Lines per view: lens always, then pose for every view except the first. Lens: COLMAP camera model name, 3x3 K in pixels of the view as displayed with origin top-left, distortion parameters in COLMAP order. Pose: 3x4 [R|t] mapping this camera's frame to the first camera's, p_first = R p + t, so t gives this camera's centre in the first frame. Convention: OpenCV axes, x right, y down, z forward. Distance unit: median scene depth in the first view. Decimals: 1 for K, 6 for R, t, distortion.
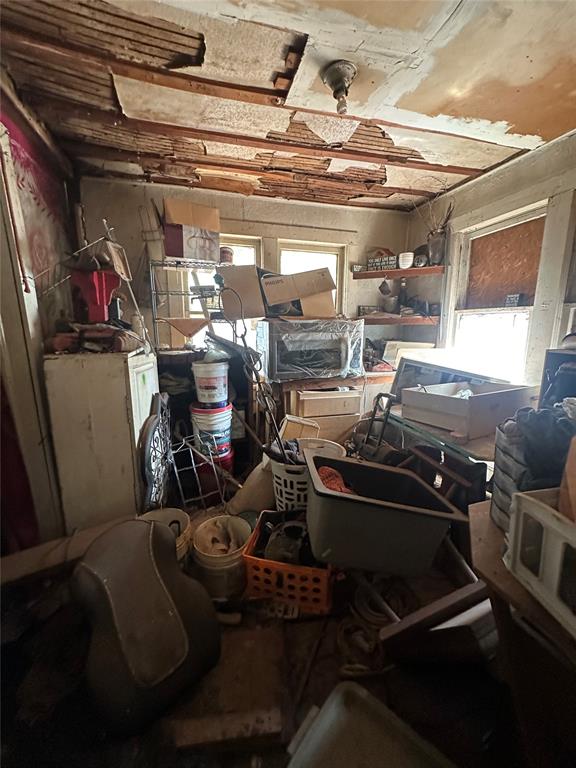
lens RADIAL K [[307.0, 0, 288.4], [0, 307.0, 385.0], [0, 0, 1]] dist [-0.003503, 0.000926]
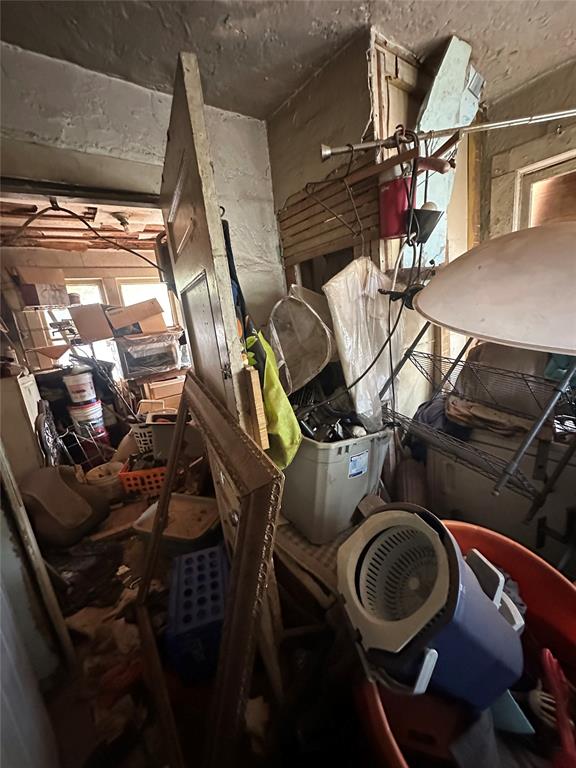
lens RADIAL K [[307.0, 0, 288.7], [0, 307.0, 383.3], [0, 0, 1]] dist [-0.003503, 0.000926]
pose [[0.927644, -0.182288, 0.325957, 0.178303], [0.176529, 0.983152, 0.047432, 0.069634], [-0.329112, 0.013541, 0.944194, -0.643504]]
